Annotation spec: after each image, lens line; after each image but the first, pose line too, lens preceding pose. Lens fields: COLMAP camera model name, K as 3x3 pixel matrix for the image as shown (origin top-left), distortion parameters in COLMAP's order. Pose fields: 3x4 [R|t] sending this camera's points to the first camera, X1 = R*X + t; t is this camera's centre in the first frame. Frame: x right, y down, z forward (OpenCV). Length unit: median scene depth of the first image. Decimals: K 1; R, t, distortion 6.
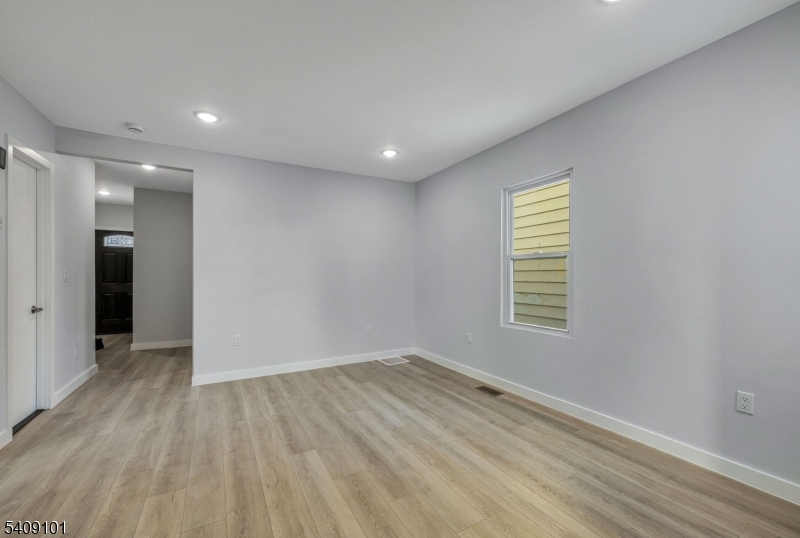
lens RADIAL K [[322.5, 0, 397.2], [0, 322.5, 266.1], [0, 0, 1]] dist [-0.000018, 0.000028]
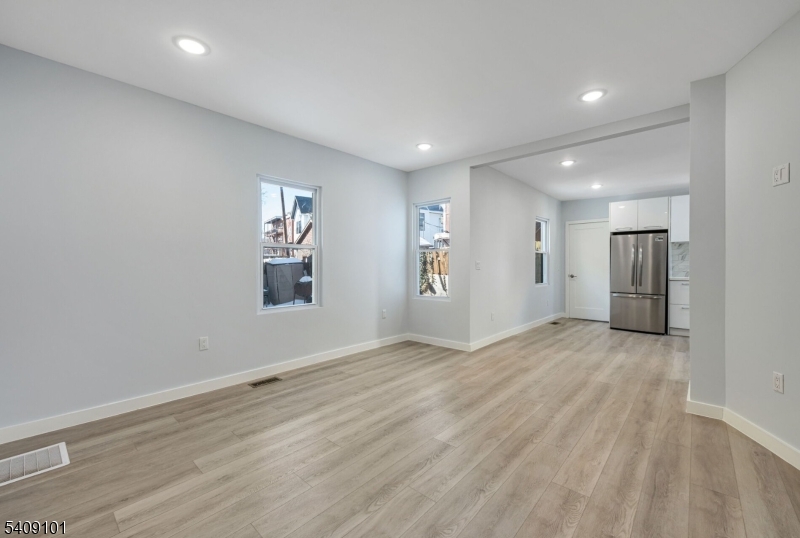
lens RADIAL K [[322.5, 0, 397.2], [0, 322.5, 266.1], [0, 0, 1]] dist [-0.000018, 0.000028]
pose [[-0.299743, -0.001387, 0.954019, -0.980025], [-0.029299, 0.999541, -0.007752, 0.044387], [-0.953570, -0.030275, -0.299646, 1.195228]]
